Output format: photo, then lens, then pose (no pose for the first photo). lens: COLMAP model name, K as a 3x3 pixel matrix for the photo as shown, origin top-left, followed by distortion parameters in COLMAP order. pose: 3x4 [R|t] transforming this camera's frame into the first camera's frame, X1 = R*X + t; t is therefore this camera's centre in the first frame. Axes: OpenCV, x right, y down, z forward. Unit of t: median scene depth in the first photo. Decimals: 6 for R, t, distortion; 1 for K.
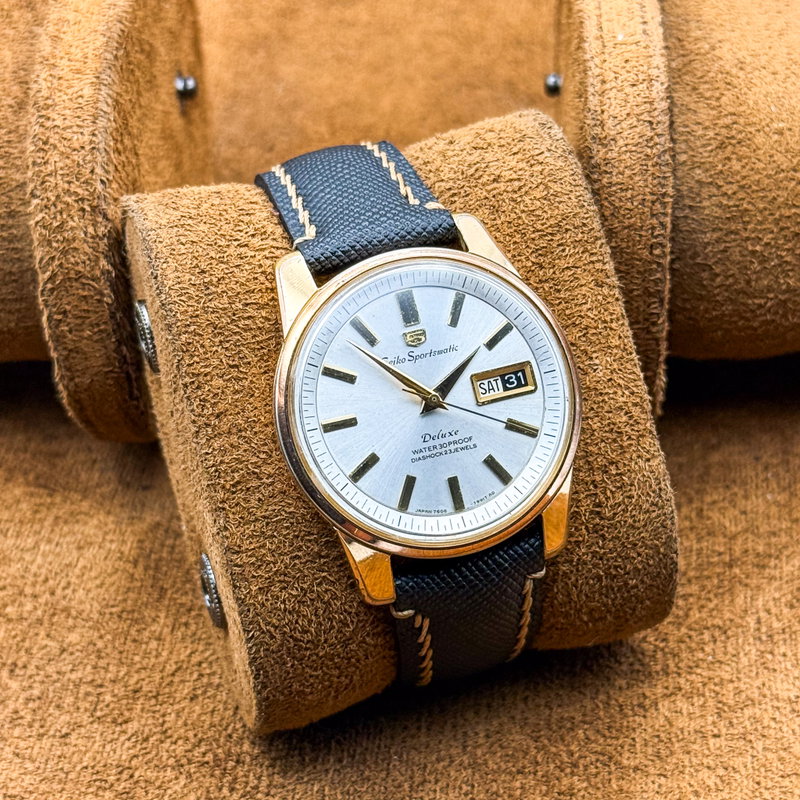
lens RADIAL K [[1929.1, 0, 386.2], [0, 1929.1, 417.6], [0, 0, 1]] dist [-0.044876, 3.676603]
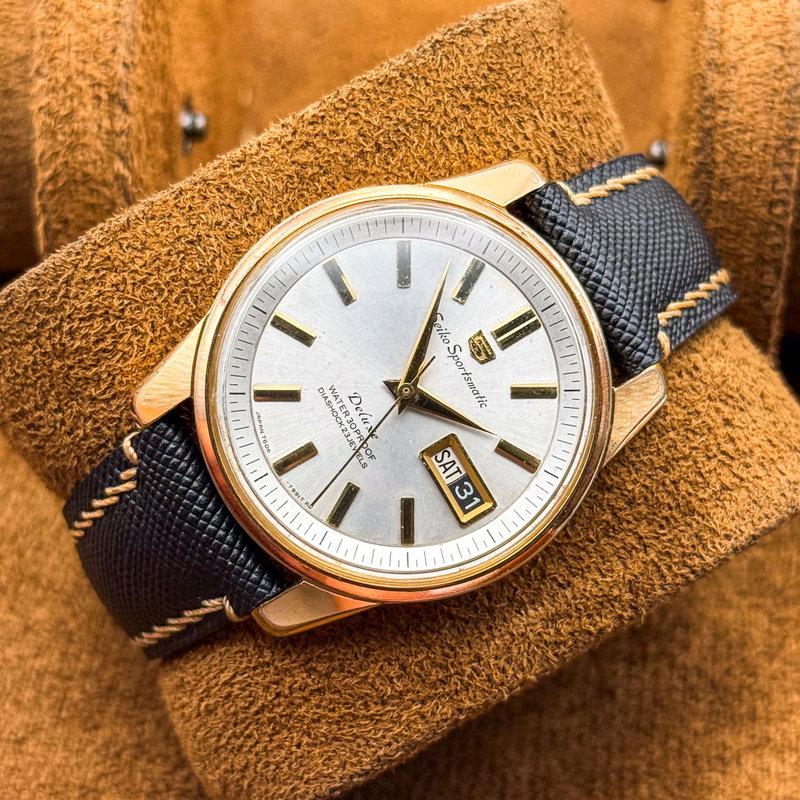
lens RADIAL K [[1929.1, 0, 386.2], [0, 1929.1, 417.6], [0, 0, 1]] dist [-0.044876, 3.676603]
pose [[0.283379, 0.938619, -0.196702, 0.175188], [-0.955340, 0.294215, 0.027615, -0.019110], [0.083793, 0.180091, 0.980074, 0.266777]]
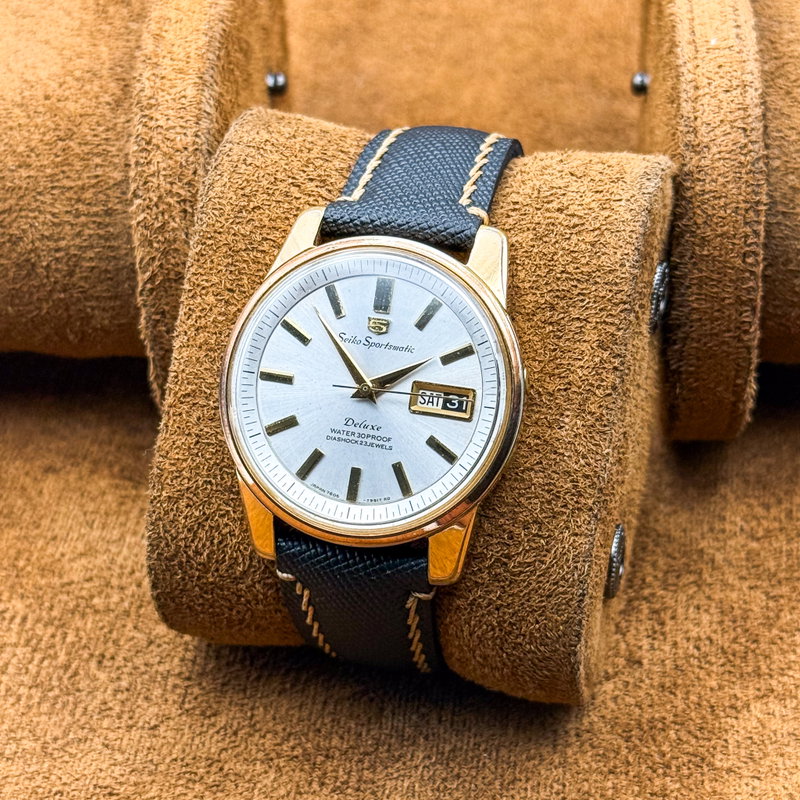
lens RADIAL K [[1929.1, 0, 386.2], [0, 1929.1, 417.6], [0, 0, 1]] dist [-0.044876, 3.676603]
pose [[0.850077, 0.373665, -0.371138, 0.403660], [-0.358329, 0.926807, 0.112381, -0.109937], [0.385966, 0.037457, 0.921752, 0.079263]]
